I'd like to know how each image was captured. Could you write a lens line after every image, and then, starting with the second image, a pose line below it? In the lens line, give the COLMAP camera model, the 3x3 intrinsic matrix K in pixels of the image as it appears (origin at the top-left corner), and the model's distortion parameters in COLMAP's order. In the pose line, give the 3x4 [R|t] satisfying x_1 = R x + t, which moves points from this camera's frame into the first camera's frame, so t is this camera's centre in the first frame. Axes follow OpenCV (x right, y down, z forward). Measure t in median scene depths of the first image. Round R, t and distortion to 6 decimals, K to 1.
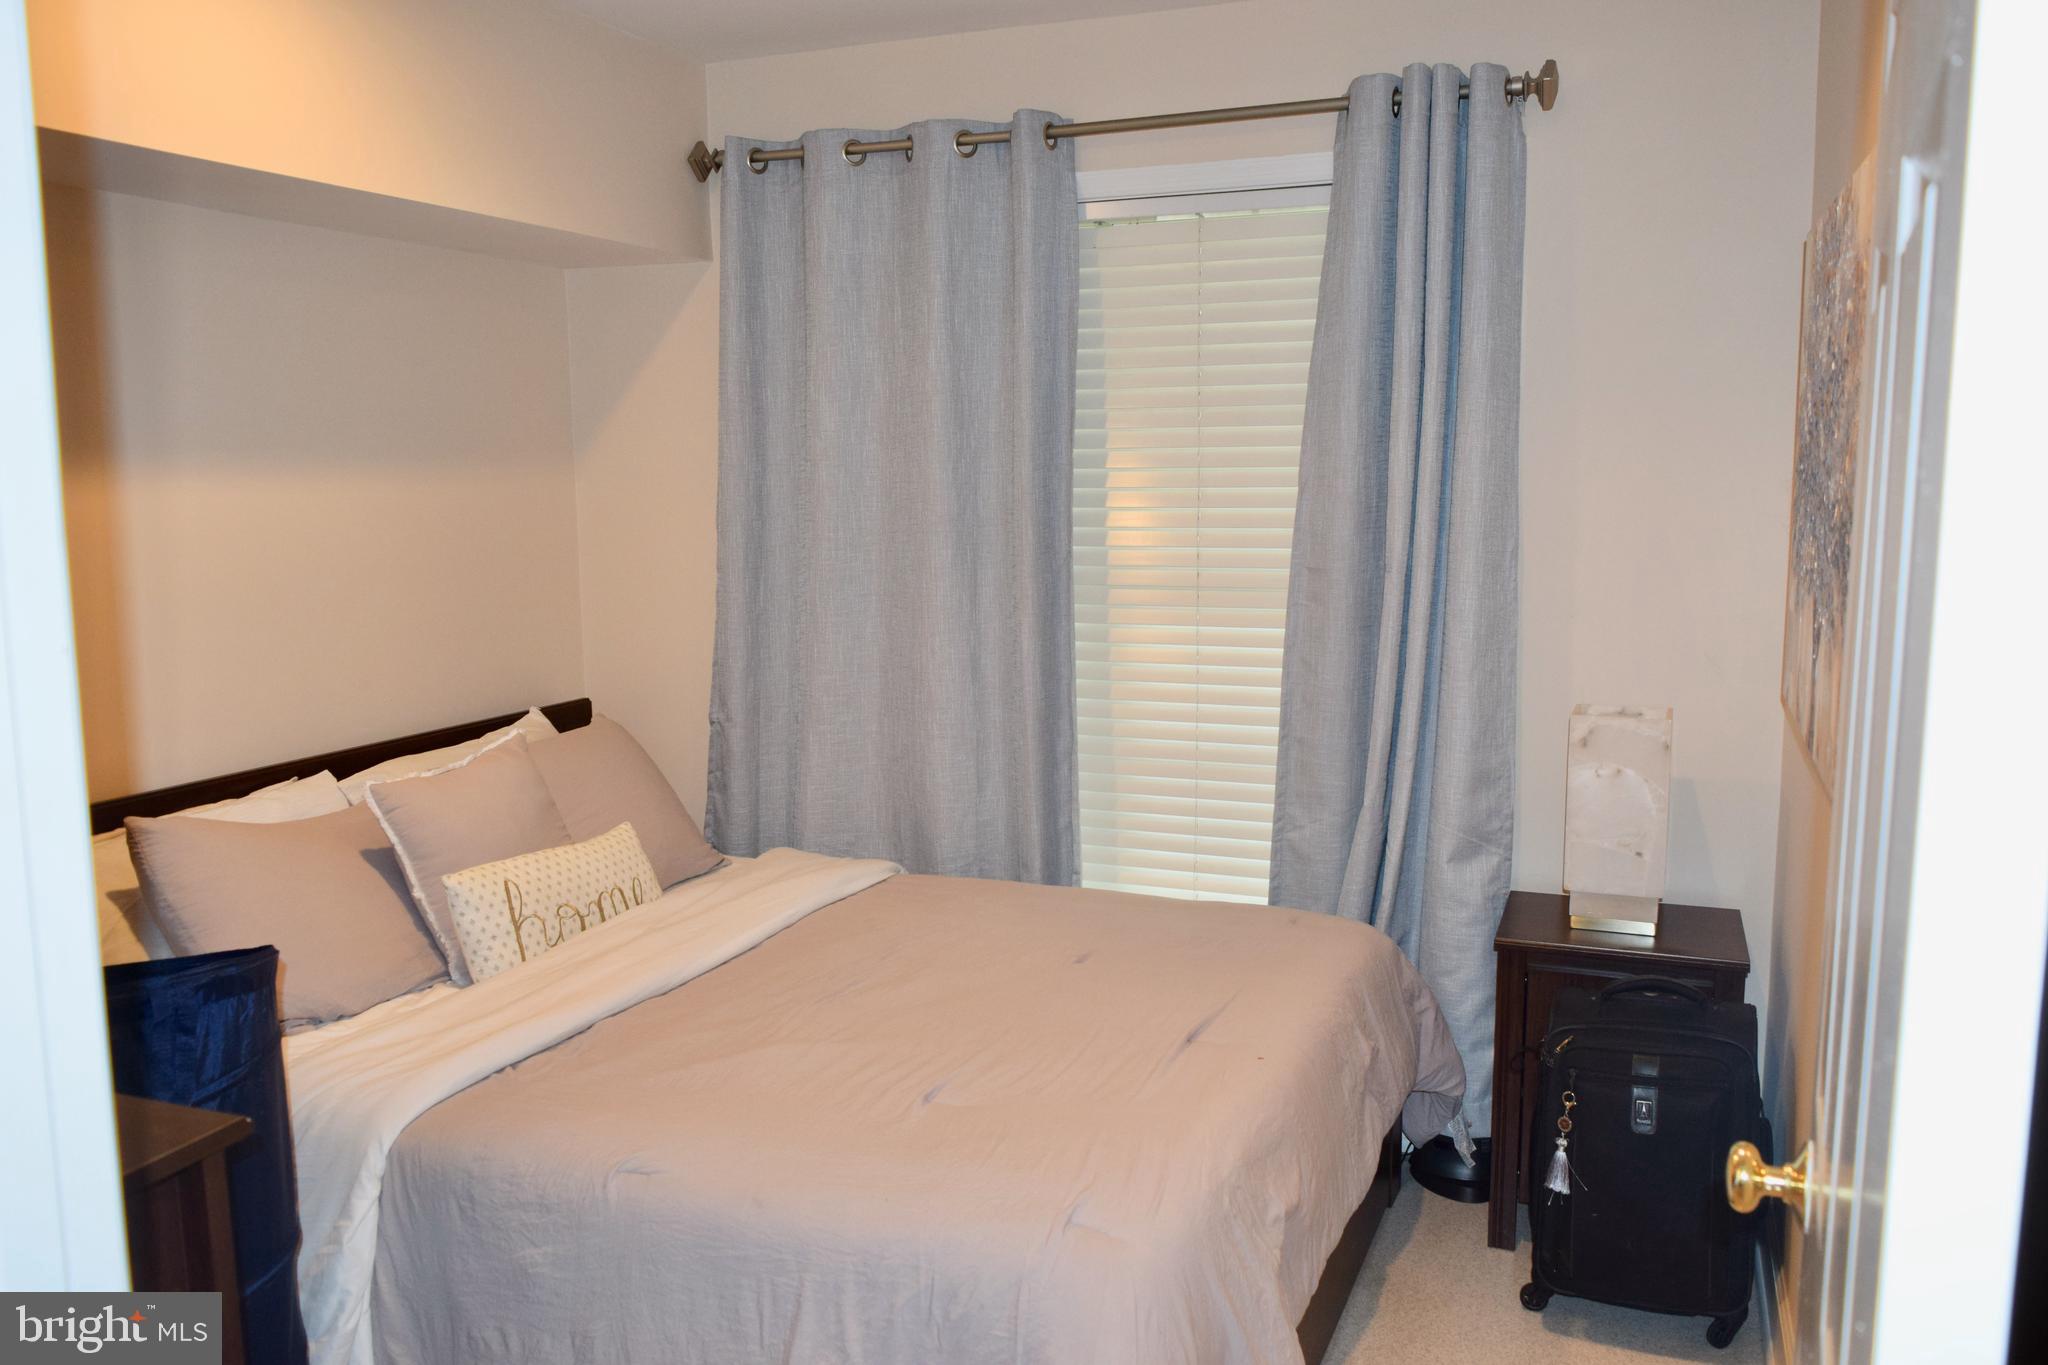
lens RADIAL K [[1589.2, 0, 1024.0], [0, 1589.2, 682.5], [0, 0, 1]] dist [-0.022920, 0.015020]
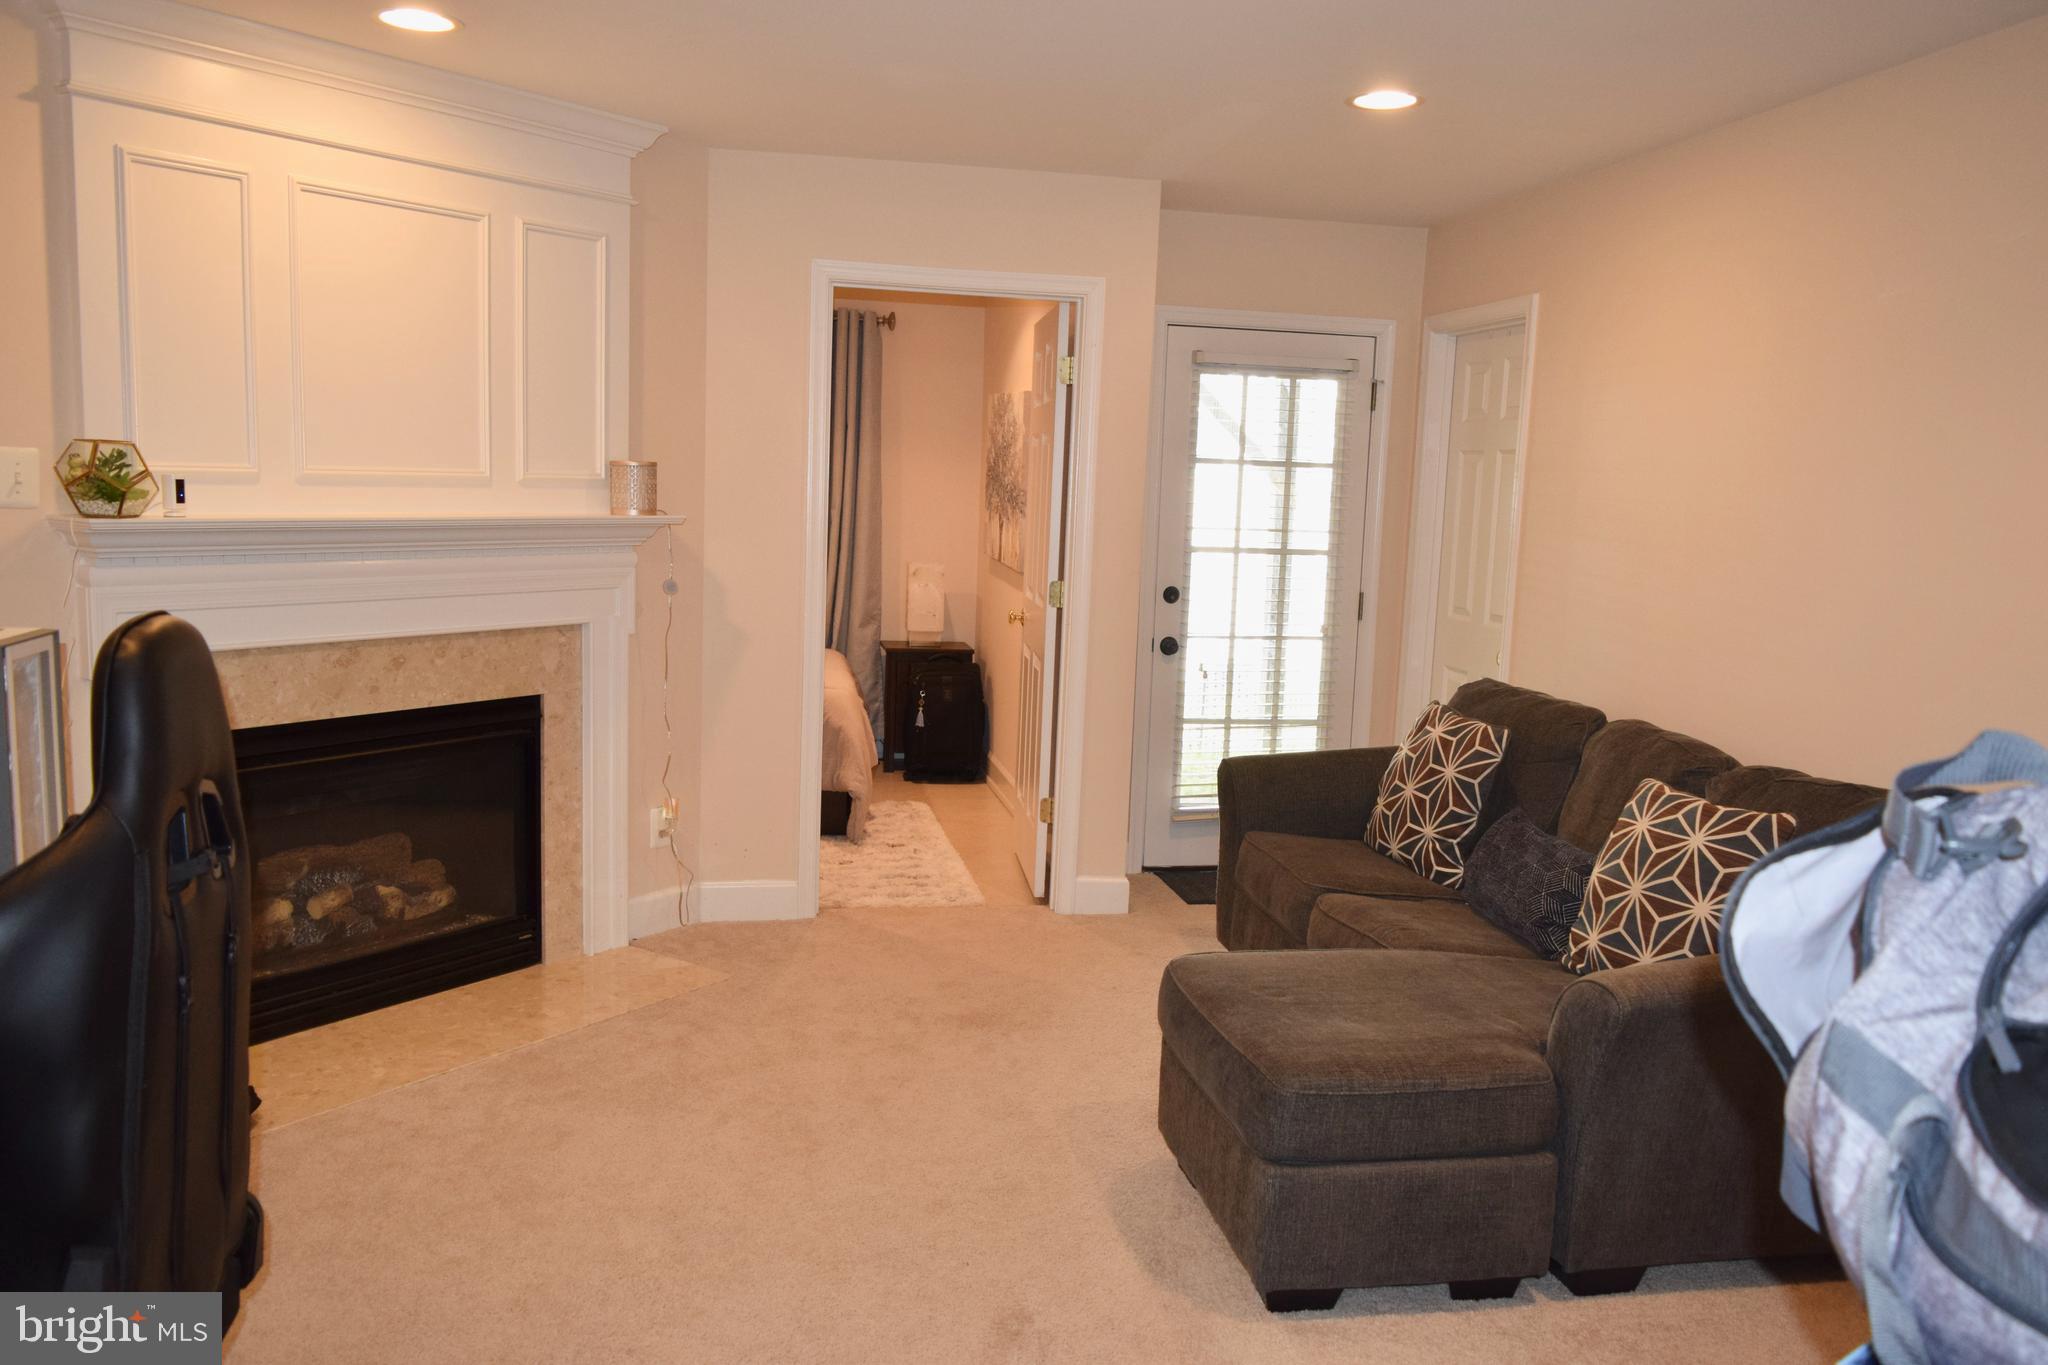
lens RADIAL K [[1589.2, 0, 1024.0], [0, 1589.2, 682.5], [0, 0, 1]] dist [-0.022920, 0.015020]
pose [[0.851401, -0.033488, 0.523445, -0.859616], [0.030011, 0.999435, 0.015125, 0.178647], [-0.523656, 0.002832, 0.851925, -1.317658]]
